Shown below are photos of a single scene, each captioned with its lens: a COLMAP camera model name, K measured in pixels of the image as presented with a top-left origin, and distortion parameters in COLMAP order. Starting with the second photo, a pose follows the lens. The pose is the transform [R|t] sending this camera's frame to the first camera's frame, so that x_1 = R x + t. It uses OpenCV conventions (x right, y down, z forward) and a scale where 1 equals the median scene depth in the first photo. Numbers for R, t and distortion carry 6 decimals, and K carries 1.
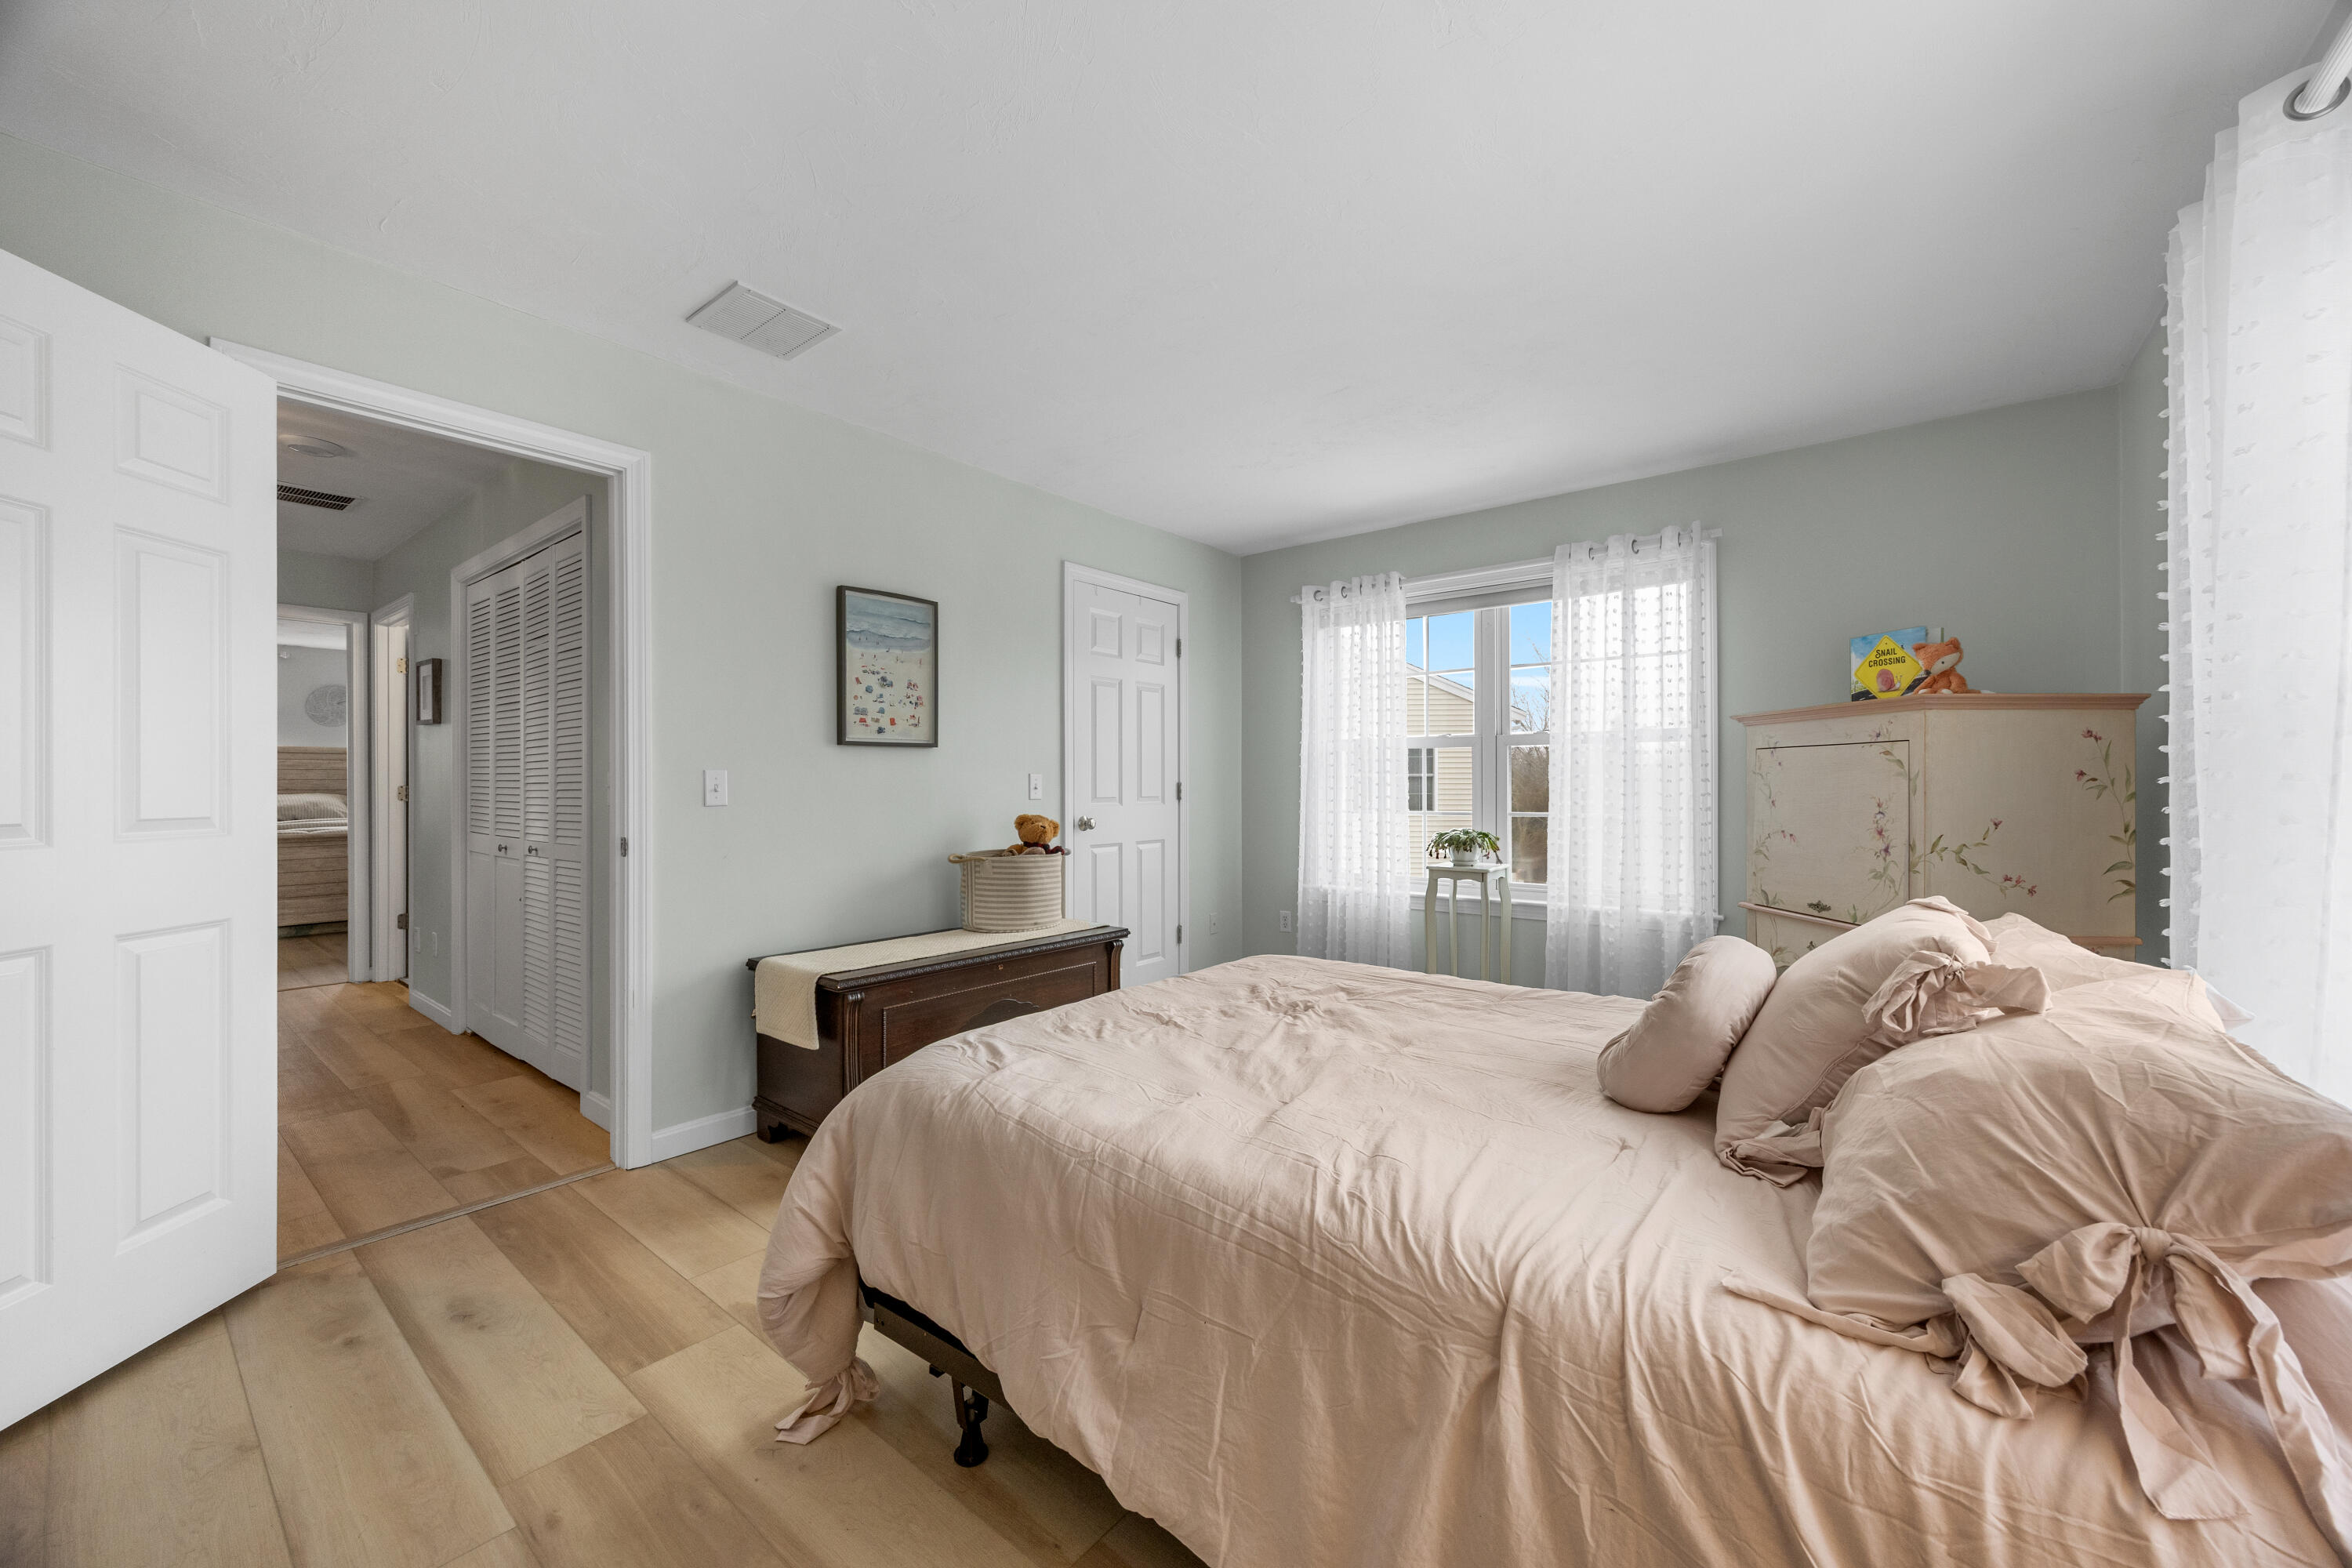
lens RADIAL K [[903.6, 0, 1176.7], [0, 903.6, 784.8], [0, 0, 1]] dist [-0.004191, -0.000414]
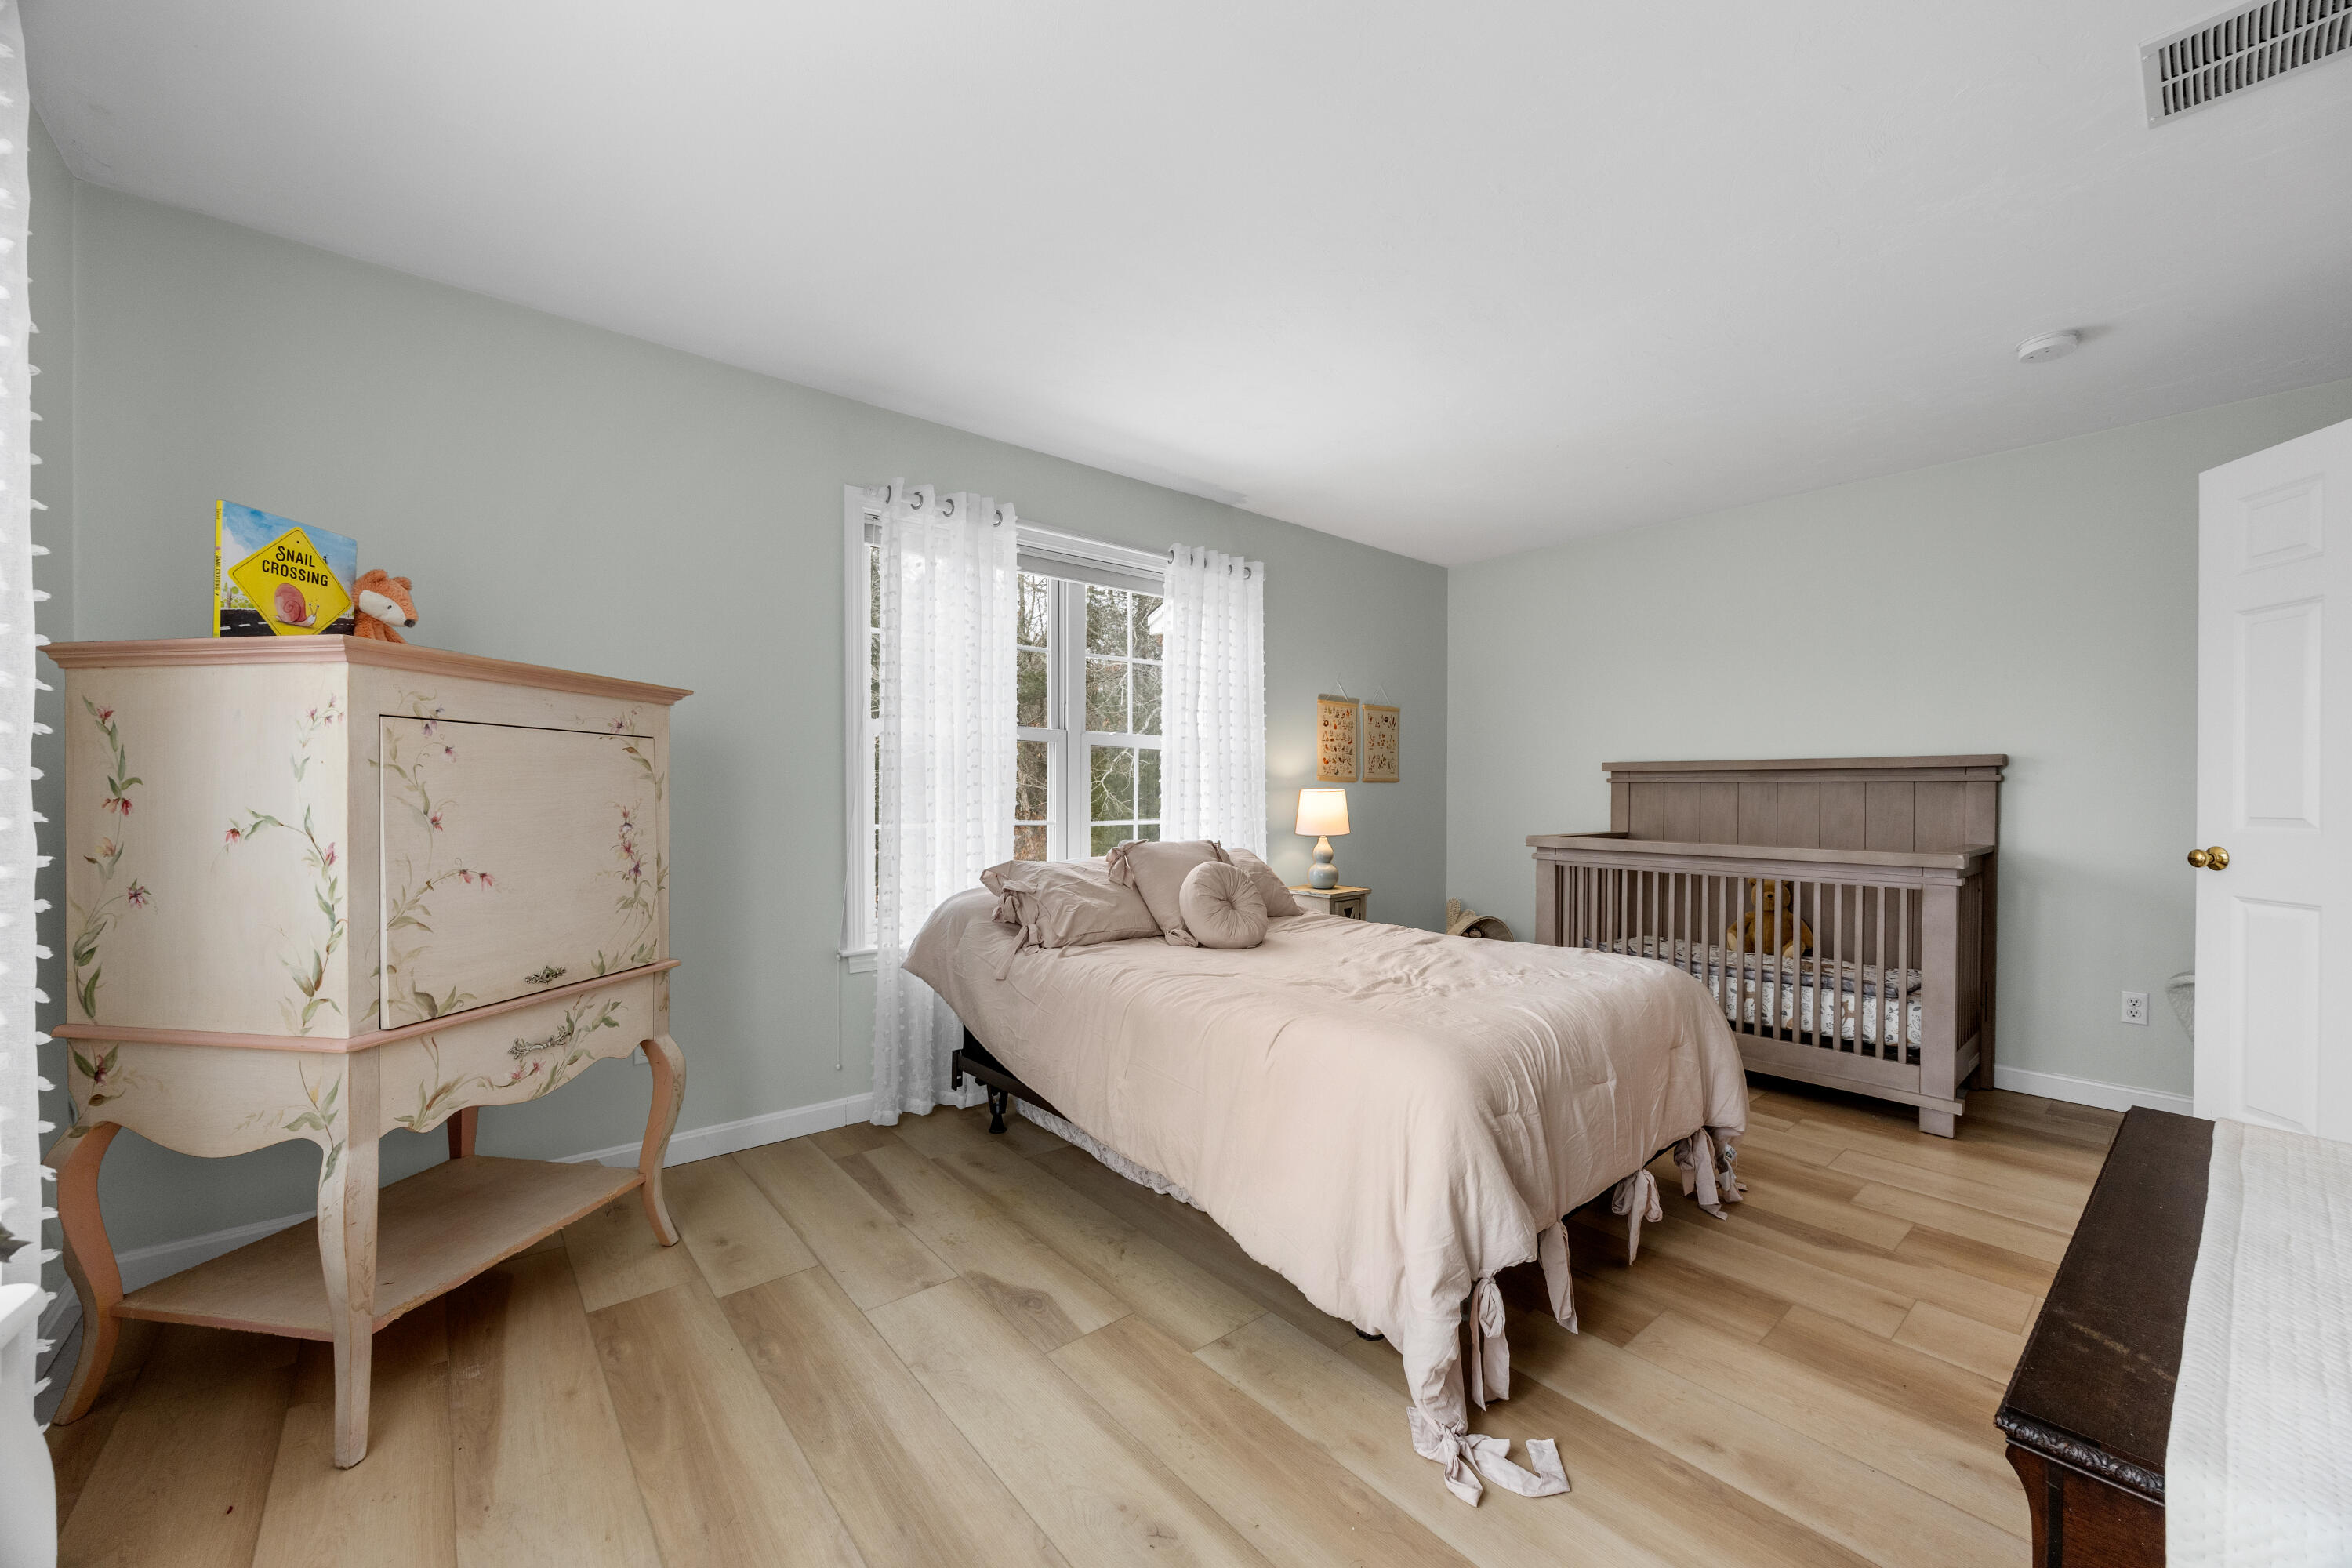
lens RADIAL K [[903.6, 0, 1172.2], [0, 903.6, 790.4], [0, 0, 1]] dist [-0.004191, -0.000414]
pose [[-0.980191, -0.006008, 0.197963, 0.152353], [-0.004955, 0.999971, 0.005814, -0.005799], [-0.197992, 0.004718, -0.980192, 1.685297]]
